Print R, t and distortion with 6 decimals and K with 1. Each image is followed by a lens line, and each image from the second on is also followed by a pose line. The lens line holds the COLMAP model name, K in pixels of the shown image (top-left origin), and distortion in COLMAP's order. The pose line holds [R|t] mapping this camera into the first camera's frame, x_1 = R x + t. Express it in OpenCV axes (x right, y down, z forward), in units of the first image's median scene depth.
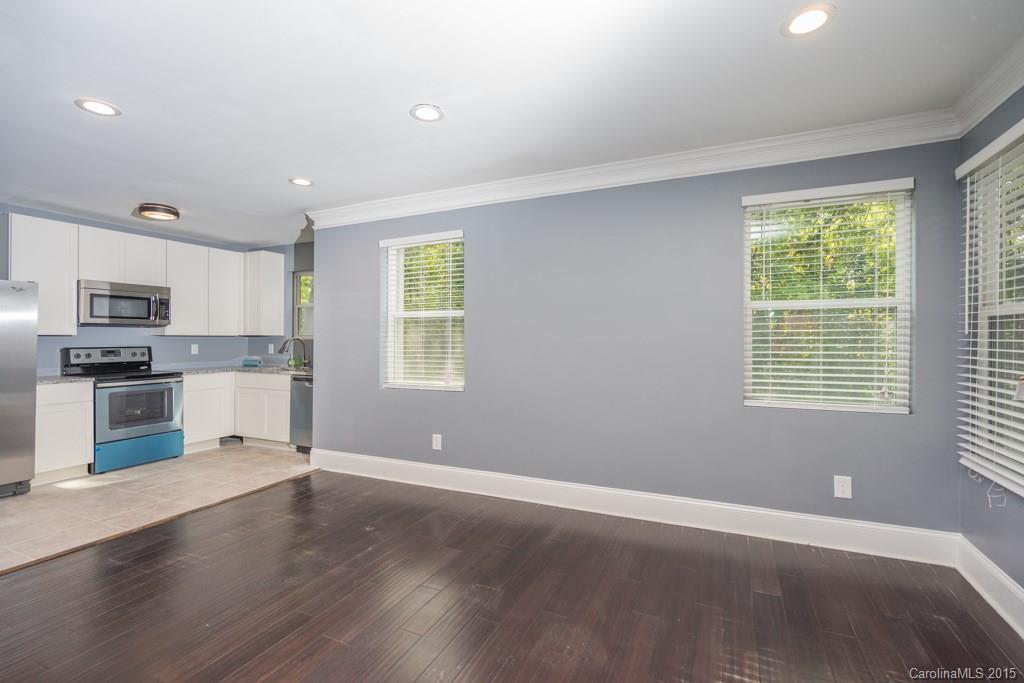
lens RADIAL K [[469.7, 0, 511.3], [0, 469.7, 334.6], [0, 0, 1]] dist [0.002972, 0.000529]
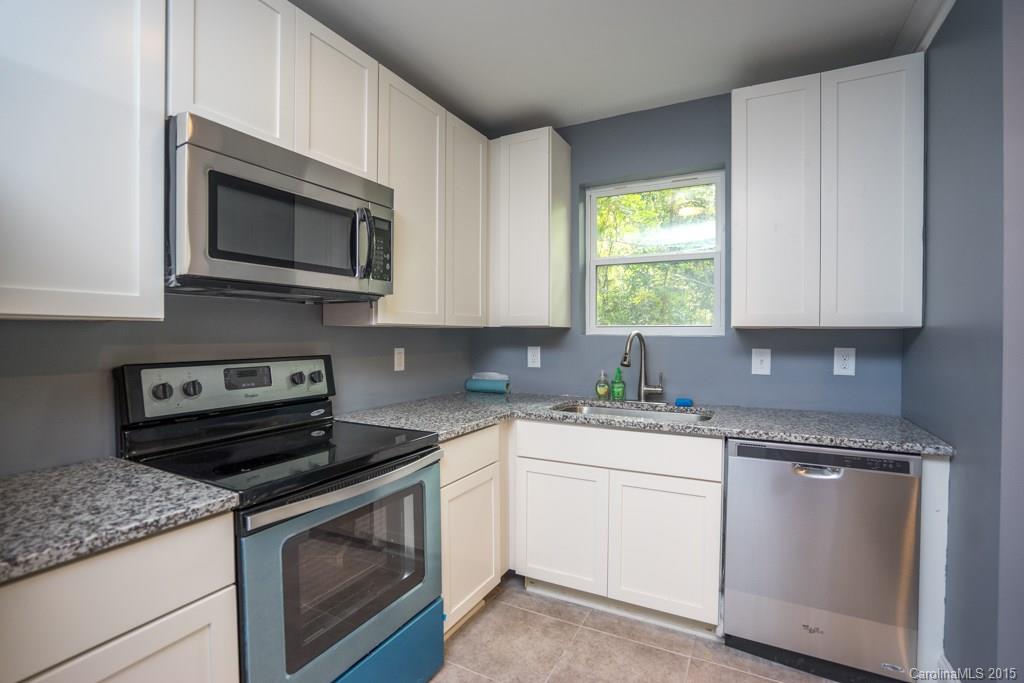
lens RADIAL K [[477.9, 0, 501.2], [0, 477.9, 342.6], [0, 0, 1]] dist [-0.067545, 0.030126]
pose [[0.997301, 0.002353, -0.073387, -0.643466], [-0.000575, 0.999706, 0.024240, 0.006172], [0.073422, -0.024132, 0.997009, 0.678370]]
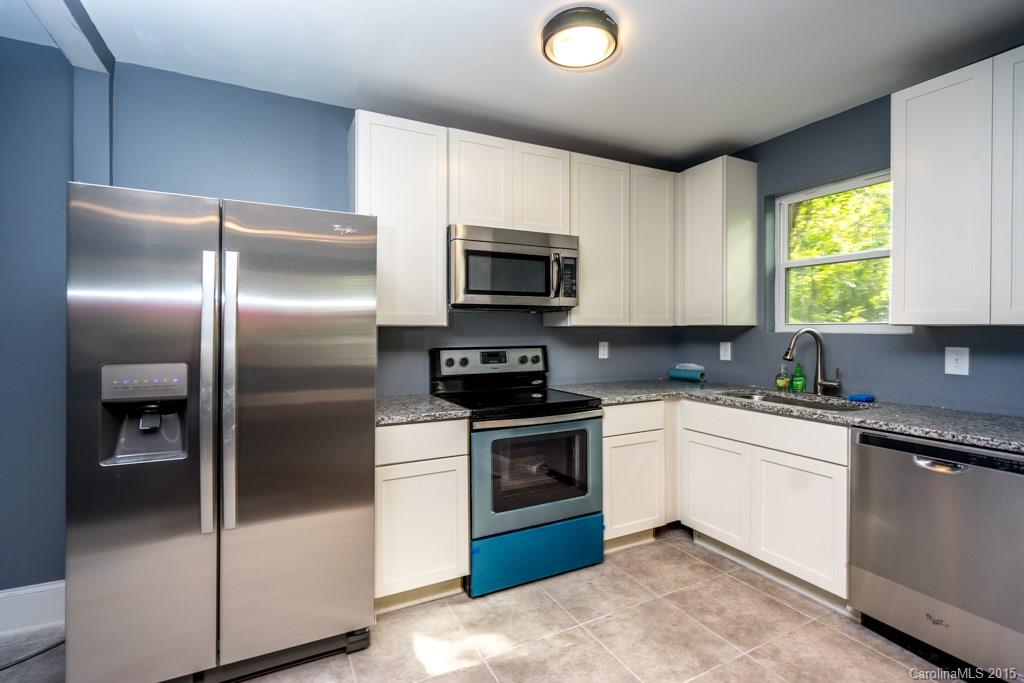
lens RADIAL K [[469.7, 0, 511.3], [0, 469.7, 334.6], [0, 0, 1]] dist [0.002972, 0.000529]
pose [[0.789907, 0.005036, -0.613206, -0.478098], [0.005643, 0.999864, 0.015481, 0.002480], [0.613201, -0.015689, 0.789771, 0.556847]]
